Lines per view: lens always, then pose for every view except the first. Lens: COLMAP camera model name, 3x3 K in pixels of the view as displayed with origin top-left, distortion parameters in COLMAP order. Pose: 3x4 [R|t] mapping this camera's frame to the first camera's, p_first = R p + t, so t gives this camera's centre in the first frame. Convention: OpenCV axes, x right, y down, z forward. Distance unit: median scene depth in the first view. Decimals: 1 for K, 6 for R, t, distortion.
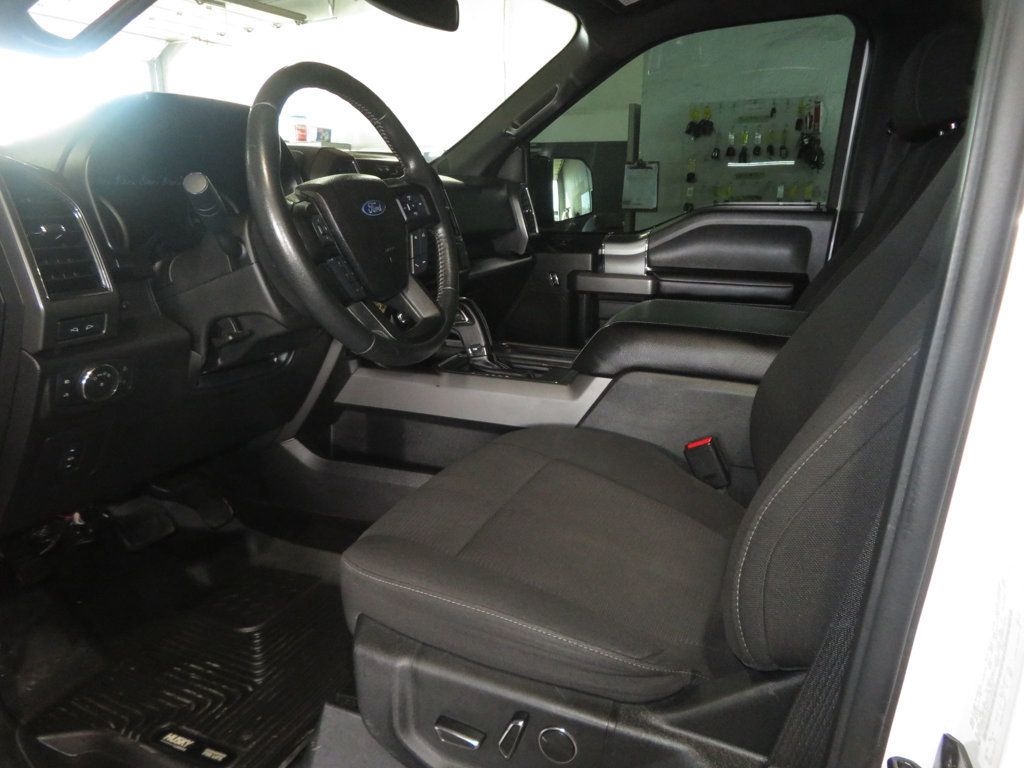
lens RADIAL K [[743.7, 0, 506.2], [0, 743.7, 387.1], [0, 0, 1]] dist [0.000174, 0.004765]
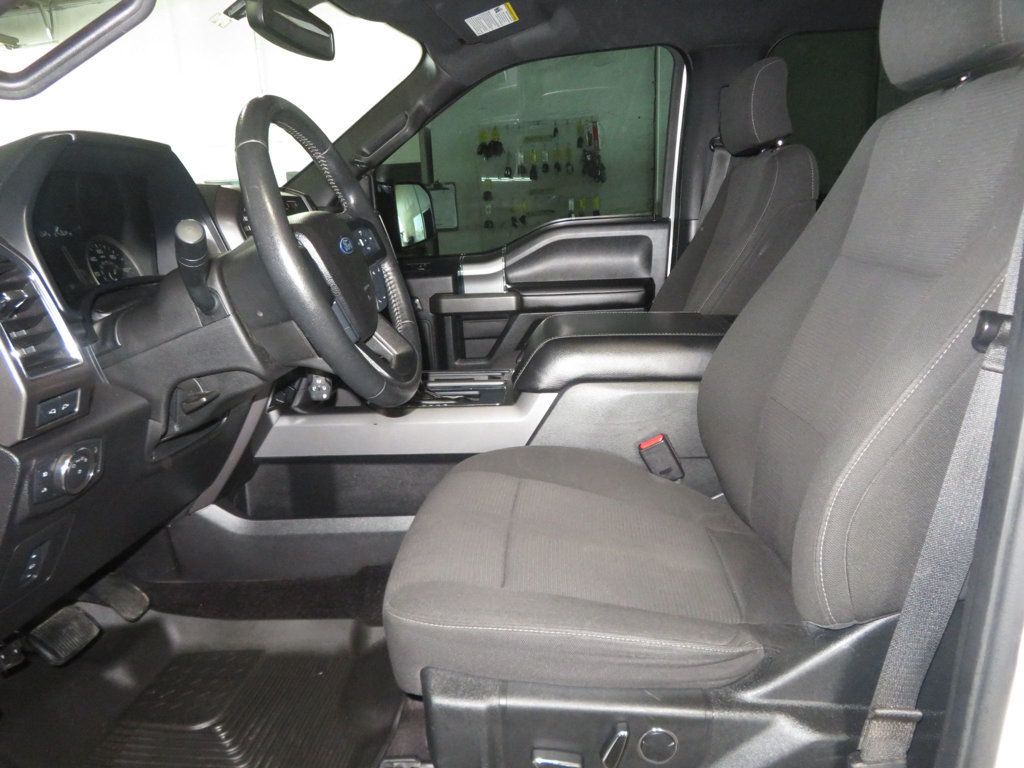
lens RADIAL K [[747.3, 0, 512.0], [0, 747.3, 384.0], [0, 0, 1]] dist [0.002343, 0.004002]
pose [[0.950263, -0.122558, 0.286322, -0.175908], [0.131621, 0.991221, -0.012548, -0.015687], [-0.282270, 0.049610, 0.958051, 0.017169]]
